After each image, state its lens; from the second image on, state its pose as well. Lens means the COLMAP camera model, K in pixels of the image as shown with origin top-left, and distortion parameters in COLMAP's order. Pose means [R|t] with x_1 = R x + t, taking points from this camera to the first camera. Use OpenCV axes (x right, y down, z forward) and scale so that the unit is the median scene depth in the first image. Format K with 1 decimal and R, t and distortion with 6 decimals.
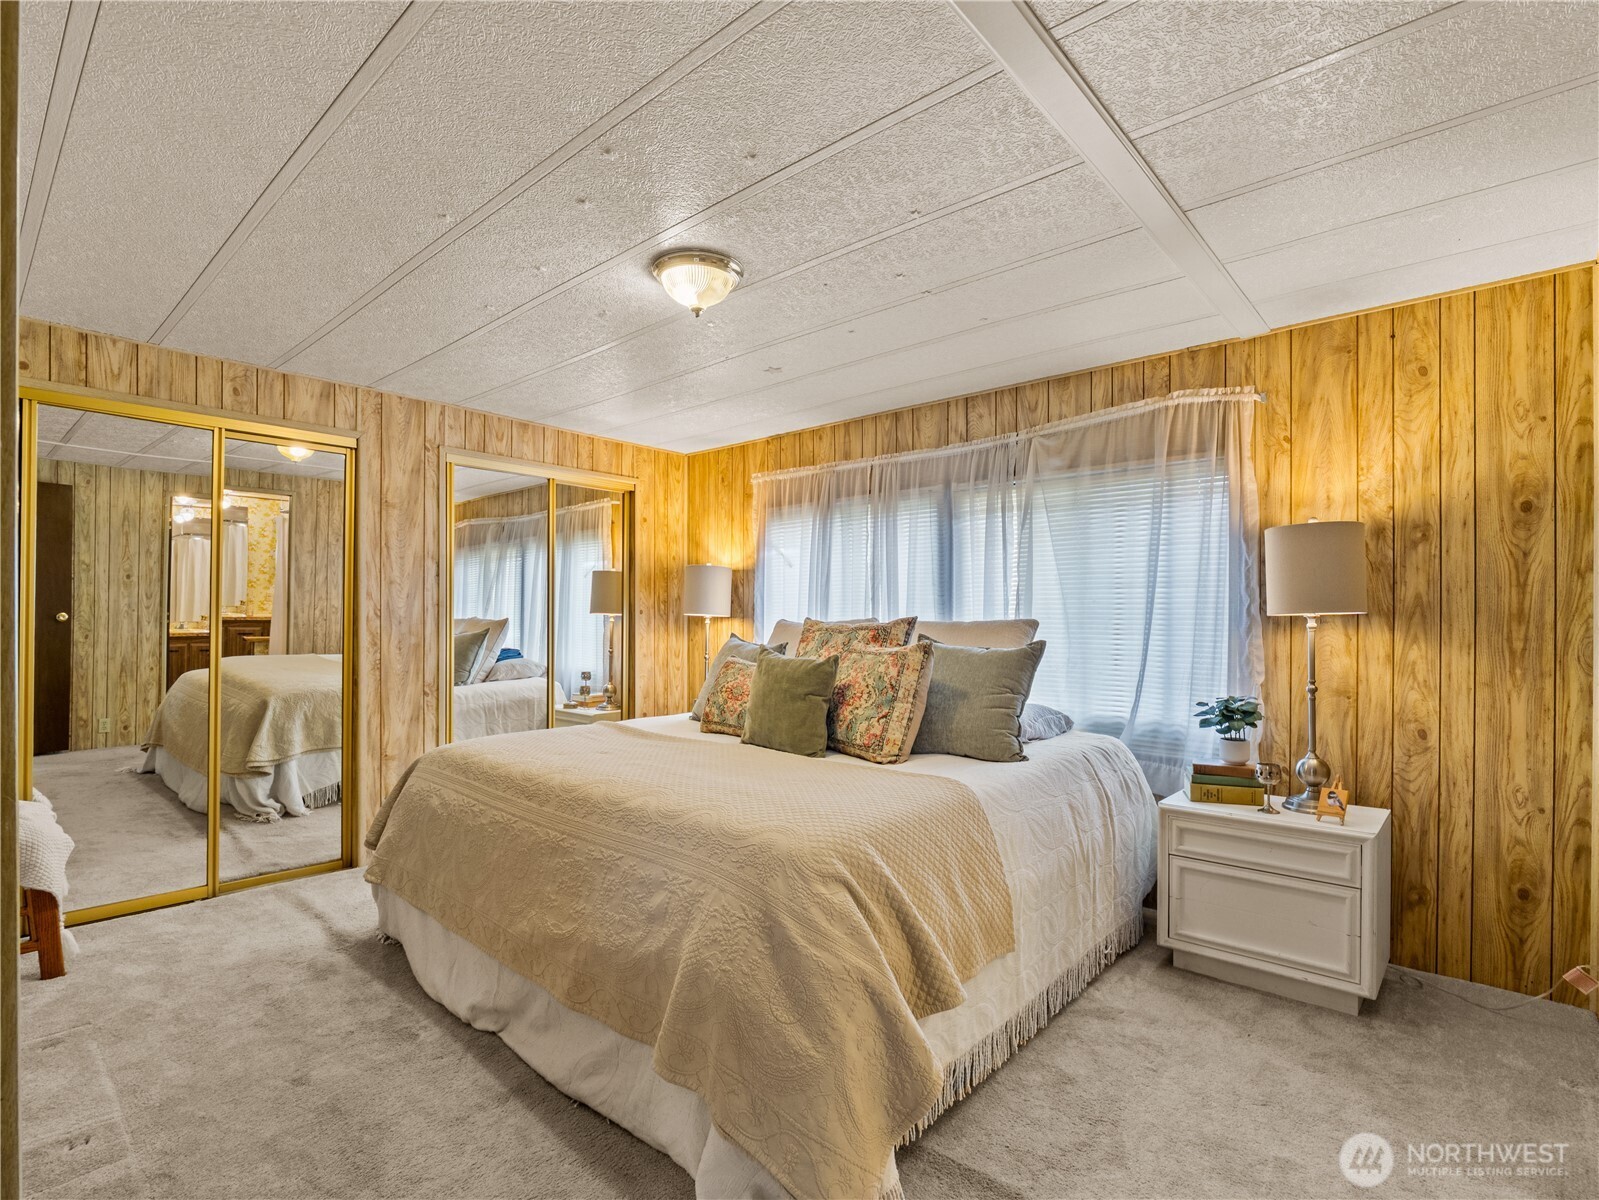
lens RADIAL K [[778.0, 0, 795.8], [0, 778.0, 614.4], [0, 0, 1]] dist [-0.010255, -0.005363]
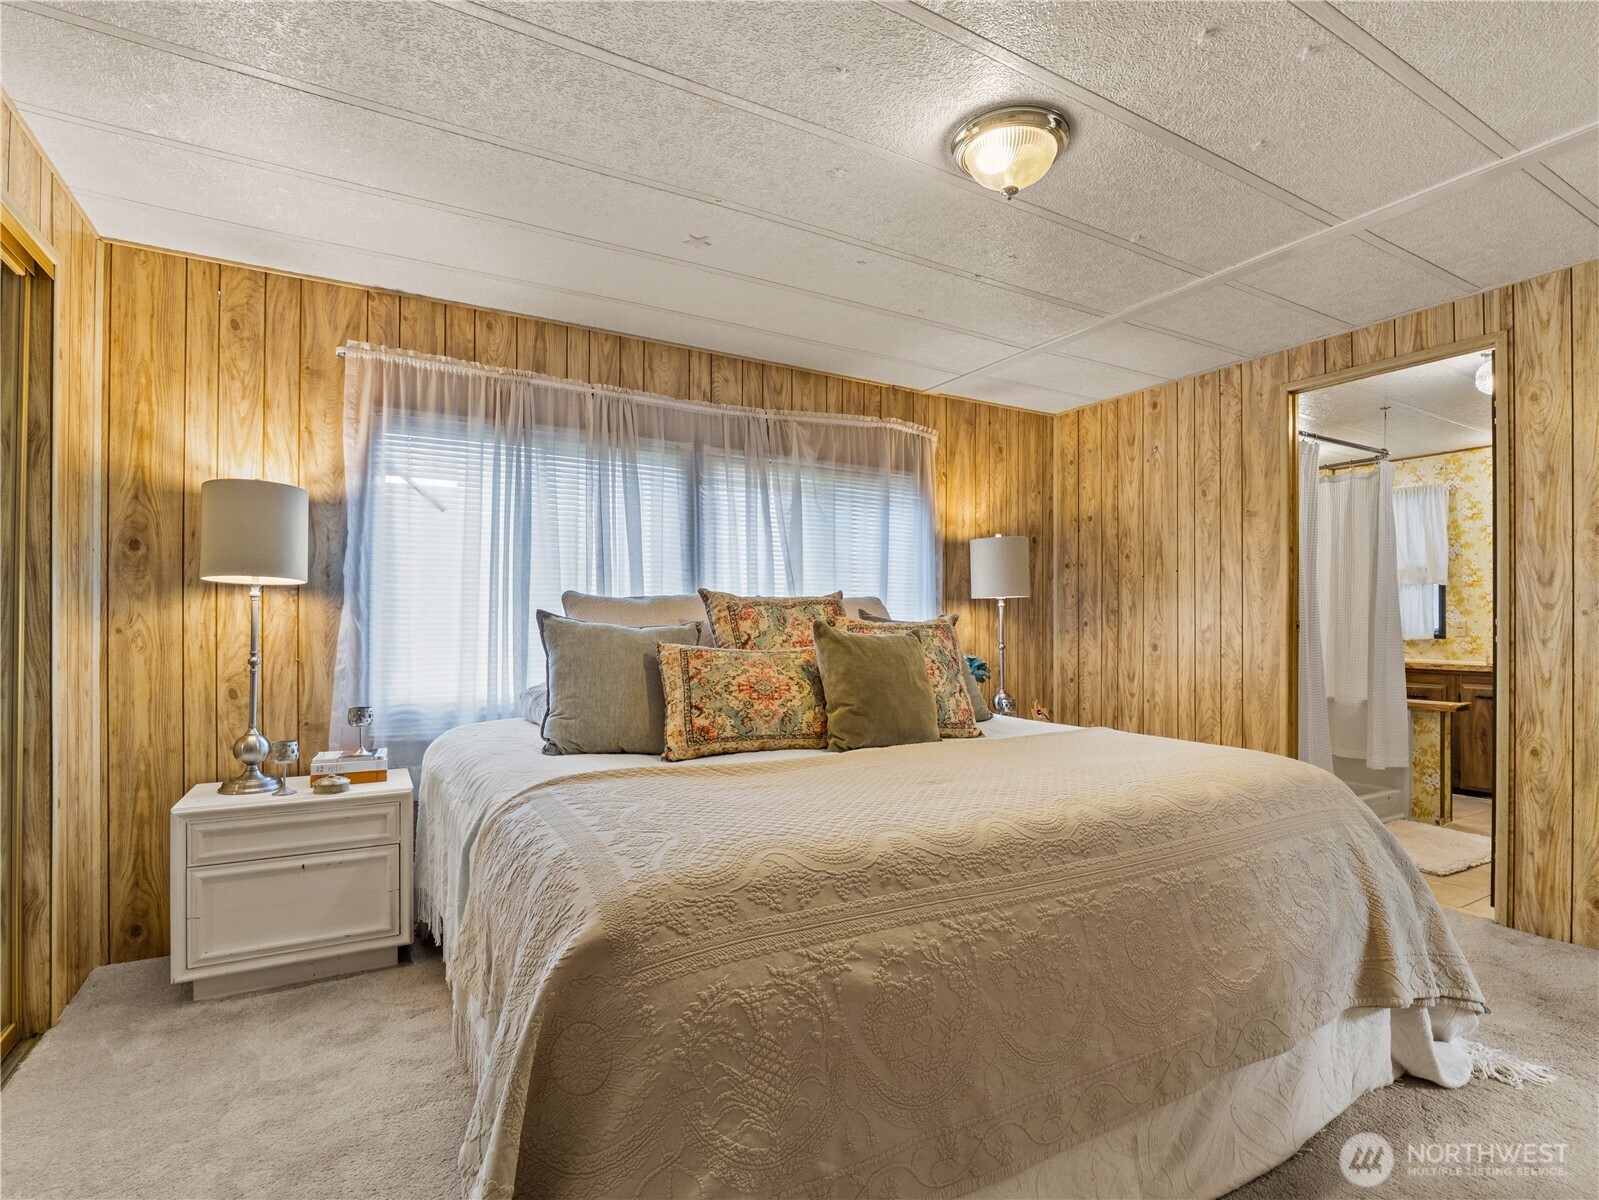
lens RADIAL K [[778.0, 0, 793.6], [0, 778.0, 622.1], [0, 0, 1]] dist [-0.010255, -0.005363]
pose [[0.316796, -0.002359, 0.948491, -0.630596], [-0.007984, 0.999955, 0.005154, 0.029908], [-0.948460, -0.009206, 0.316763, 0.638193]]
